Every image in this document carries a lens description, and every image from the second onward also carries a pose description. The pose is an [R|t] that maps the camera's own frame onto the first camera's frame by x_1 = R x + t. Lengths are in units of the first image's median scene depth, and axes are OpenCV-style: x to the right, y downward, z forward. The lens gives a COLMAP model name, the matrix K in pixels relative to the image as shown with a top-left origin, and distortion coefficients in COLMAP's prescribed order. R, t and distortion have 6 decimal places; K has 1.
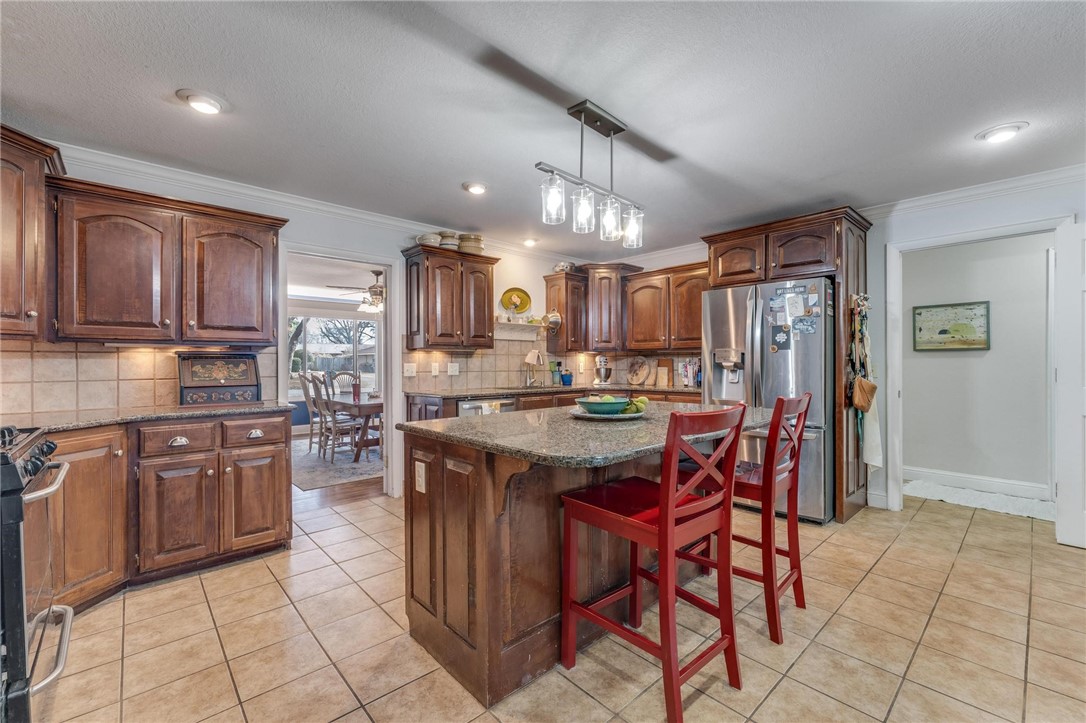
lens RADIAL K [[454.8, 0, 538.9], [0, 454.8, 362.5], [0, 0, 1]] dist [-0.000181, -0.000568]
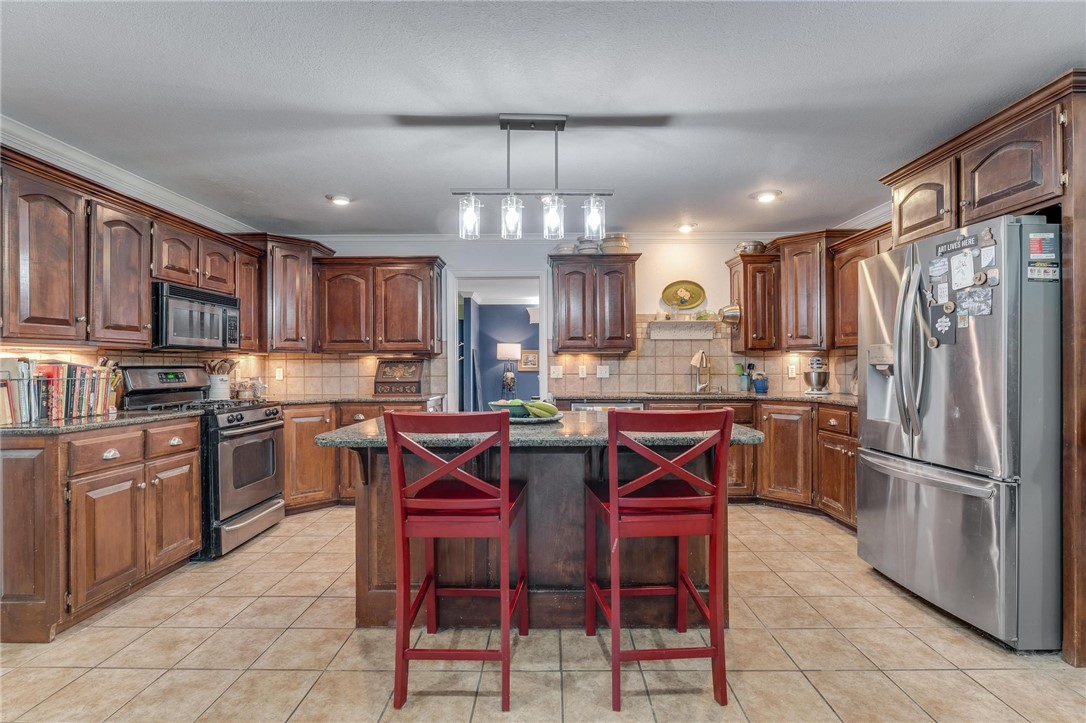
lens RADIAL K [[494.9, 0, 536.7], [0, 494.9, 362.1], [0, 0, 1]] dist [-0.006851, 0.000034]
pose [[0.730234, -0.004516, -0.683182, 0.623442], [0.001795, 0.999987, -0.004691, -0.002084], [0.683195, 0.002200, 0.730233, 0.152835]]
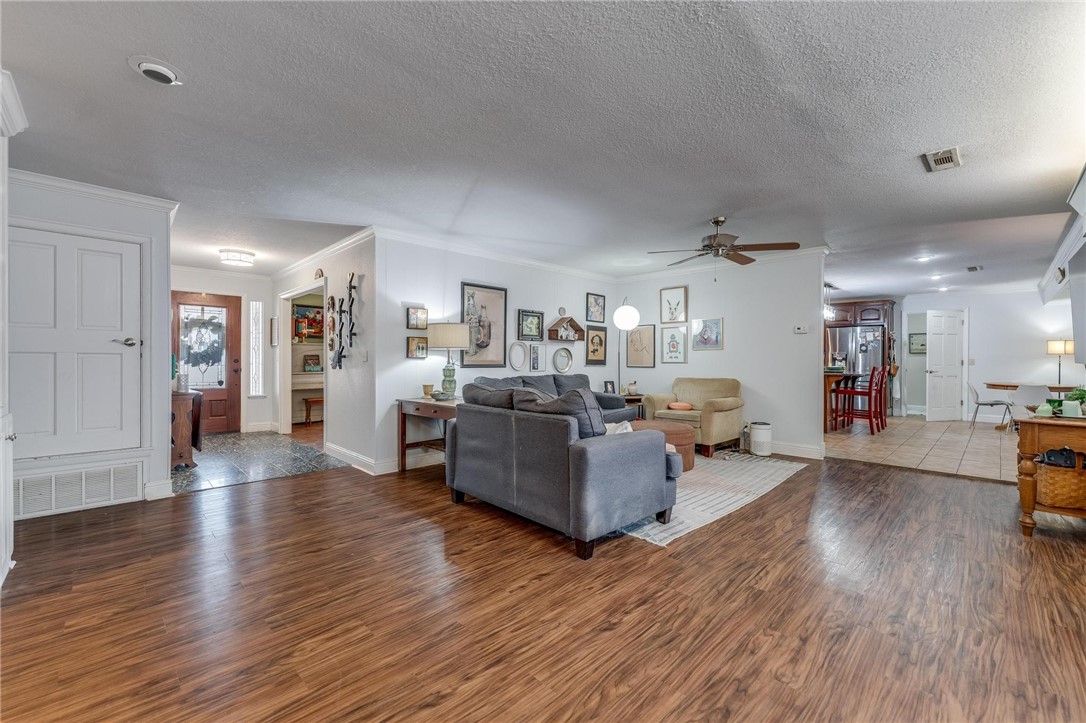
lens RADIAL K [[454.8, 0, 540.1], [0, 454.8, 364.0], [0, 0, 1]] dist [-0.000181, -0.000568]
pose [[0.999053, -0.000404, 0.043502, -1.548776], [0.000300, 0.999997, 0.002389, 0.032456], [-0.043503, -0.002374, 0.999050, -1.649869]]
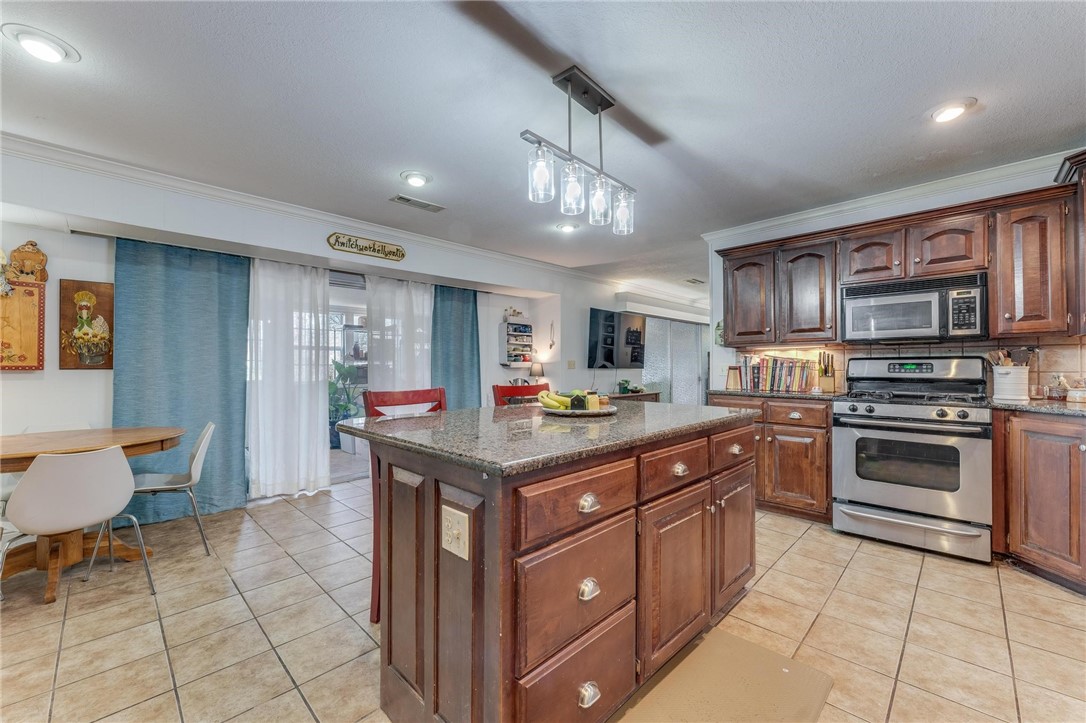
lens RADIAL K [[440.3, 0, 550.7], [0, 440.3, 367.8], [0, 0, 1]] dist [-0.000579, -0.000324]
pose [[-0.998047, 0.003706, -0.062349, 0.177047], [0.003638, 0.999993, 0.001206, 0.020285], [0.062353, 0.000977, -0.998054, 1.348640]]
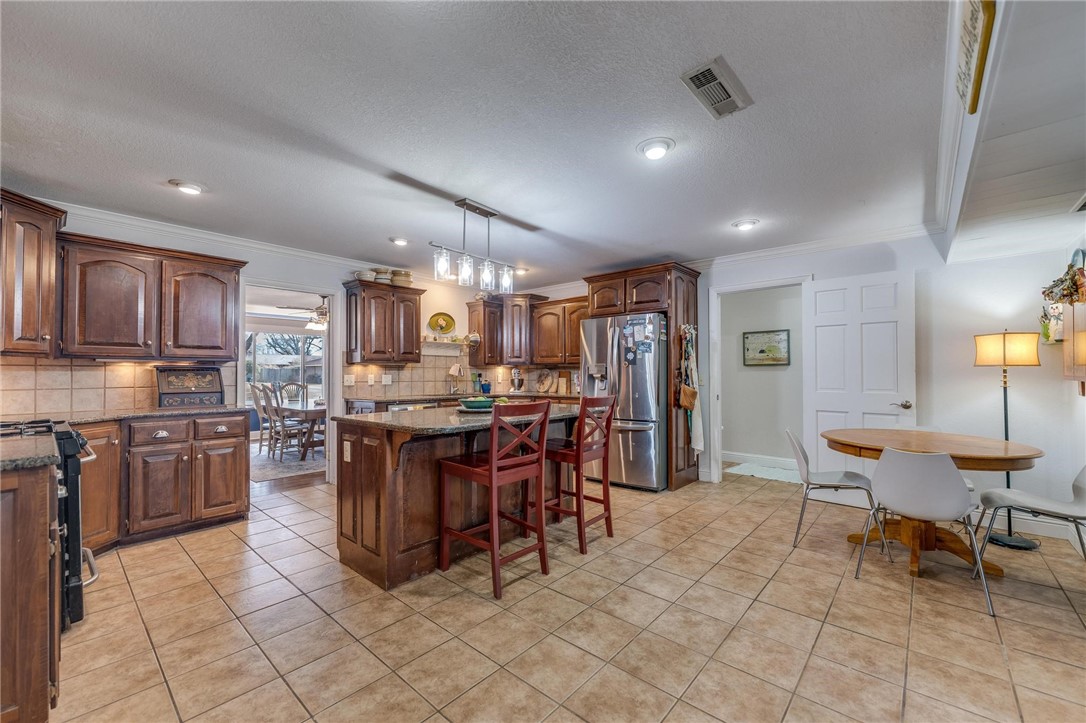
lens RADIAL K [[440.3, 0, 535.8], [0, 440.3, 367.6], [0, 0, 1]] dist [-0.000579, -0.000324]
pose [[0.994839, 0.002118, 0.101442, 0.124632], [-0.000679, 0.999899, -0.014221, -0.001300], [-0.101462, 0.014079, 0.994740, -0.300142]]
